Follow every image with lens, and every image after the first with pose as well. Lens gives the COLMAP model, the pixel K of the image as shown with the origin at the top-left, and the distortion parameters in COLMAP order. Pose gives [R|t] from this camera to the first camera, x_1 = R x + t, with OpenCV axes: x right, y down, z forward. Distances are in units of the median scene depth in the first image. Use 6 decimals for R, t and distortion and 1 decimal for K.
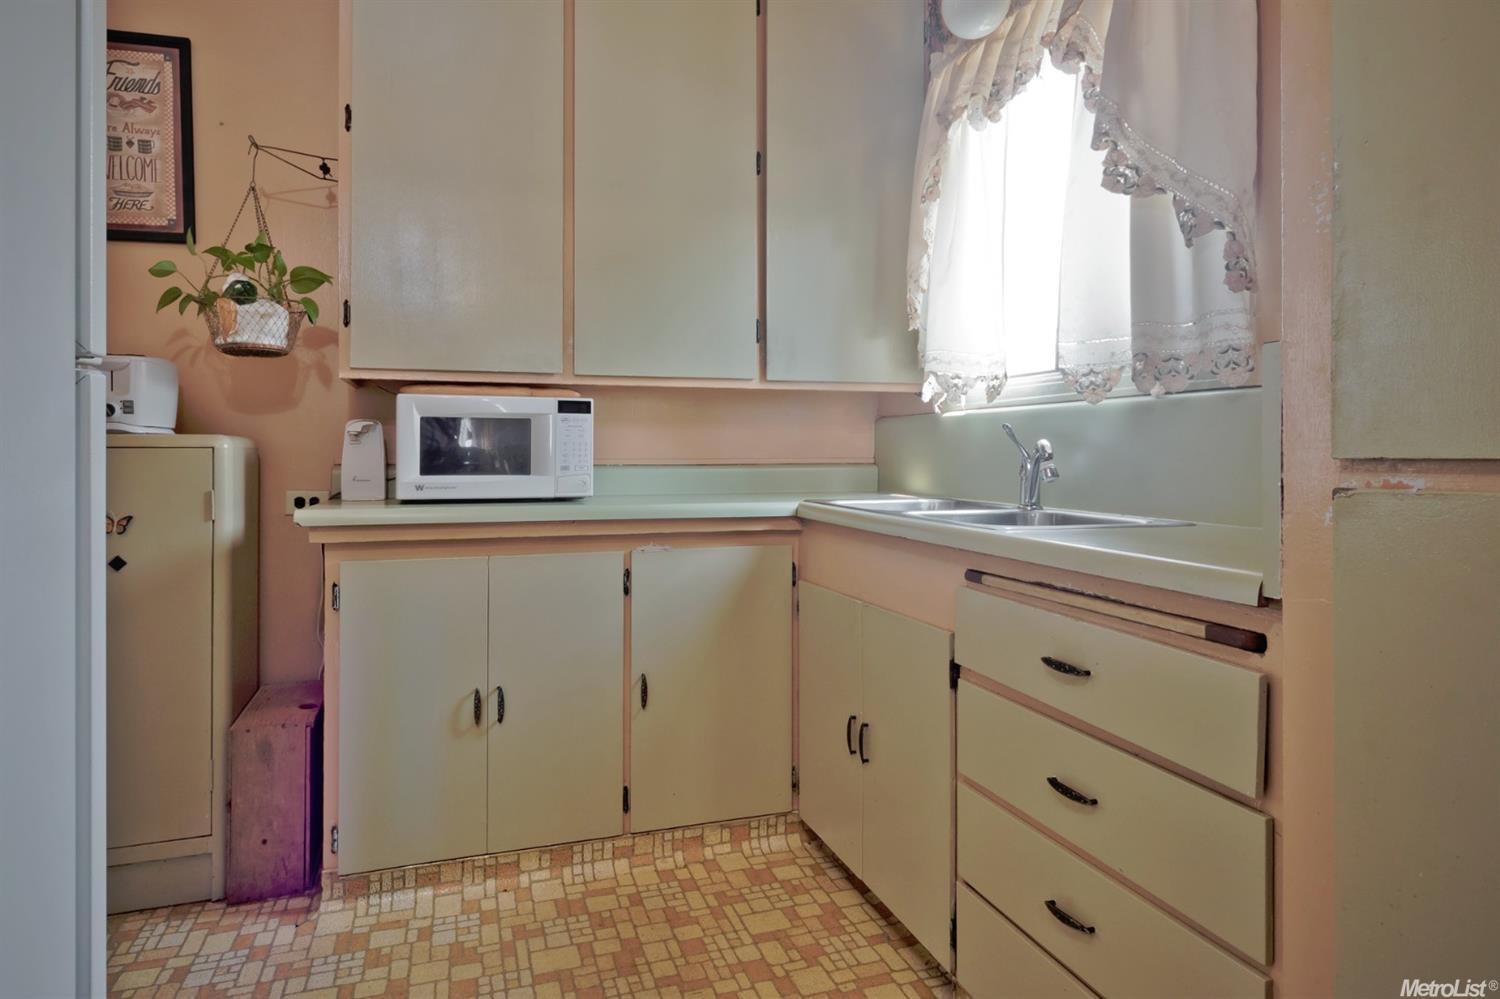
lens RADIAL K [[784.1, 0, 713.0], [0, 784.1, 456.3], [0, 0, 1]] dist [-0.001440, -0.000173]
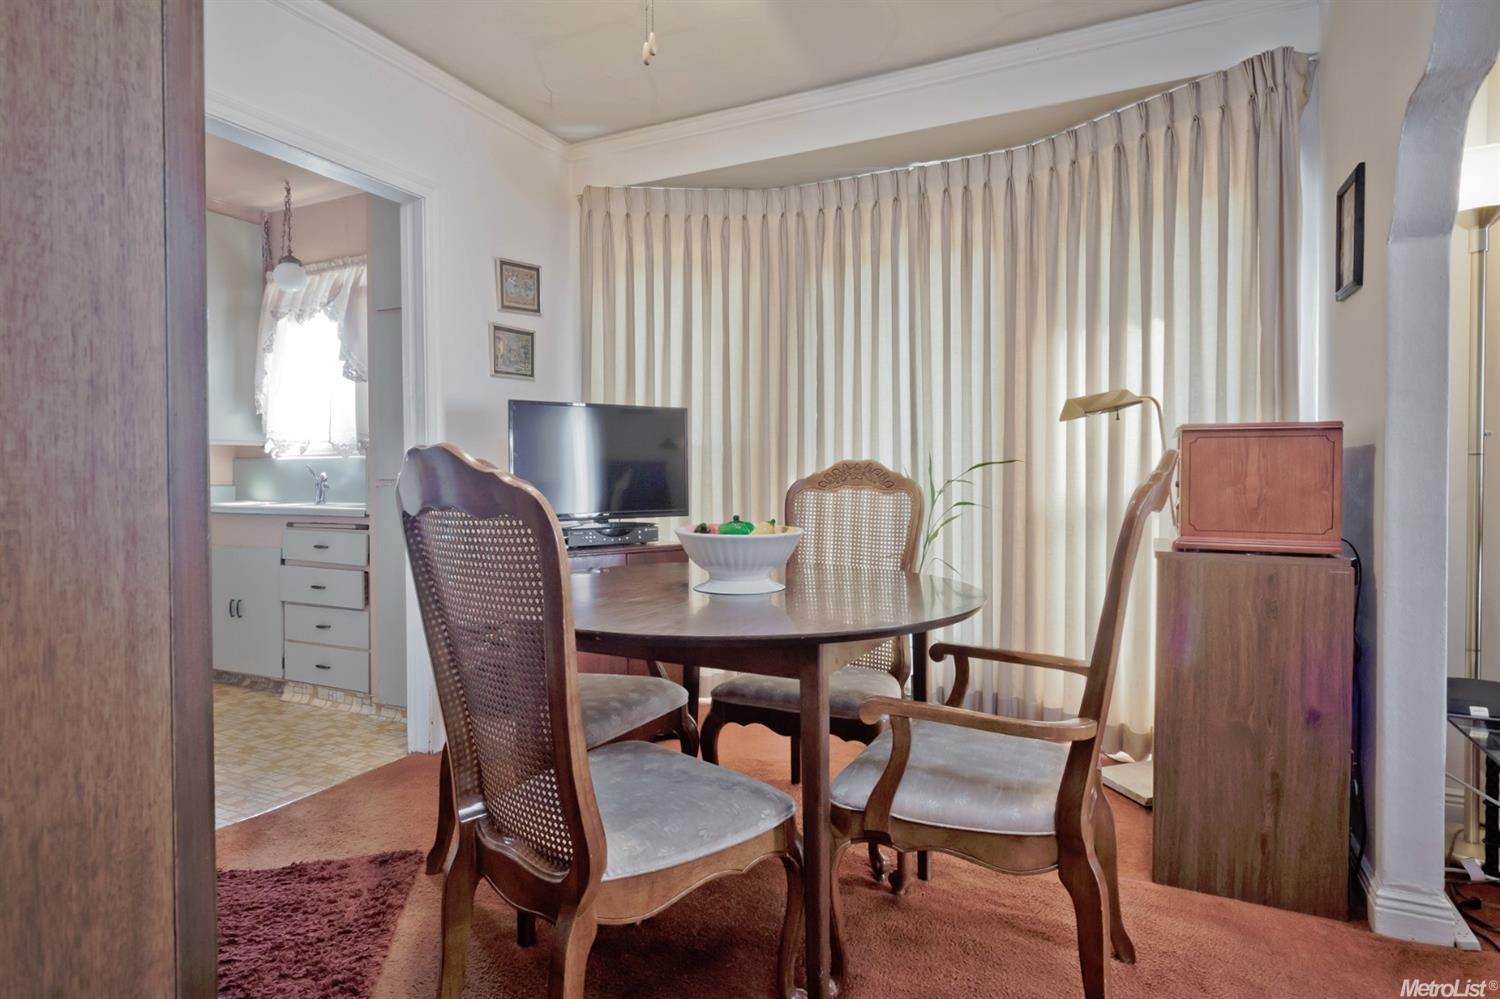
lens RADIAL K [[784.1, 0, 752.1], [0, 784.1, 490.4], [0, 0, 1]] dist [-0.001440, -0.000173]
pose [[0.680135, -0.018524, 0.732853, -0.435639], [0.006988, 0.999799, 0.018787, -0.002551], [-0.733054, -0.007657, 0.680128, -1.559663]]
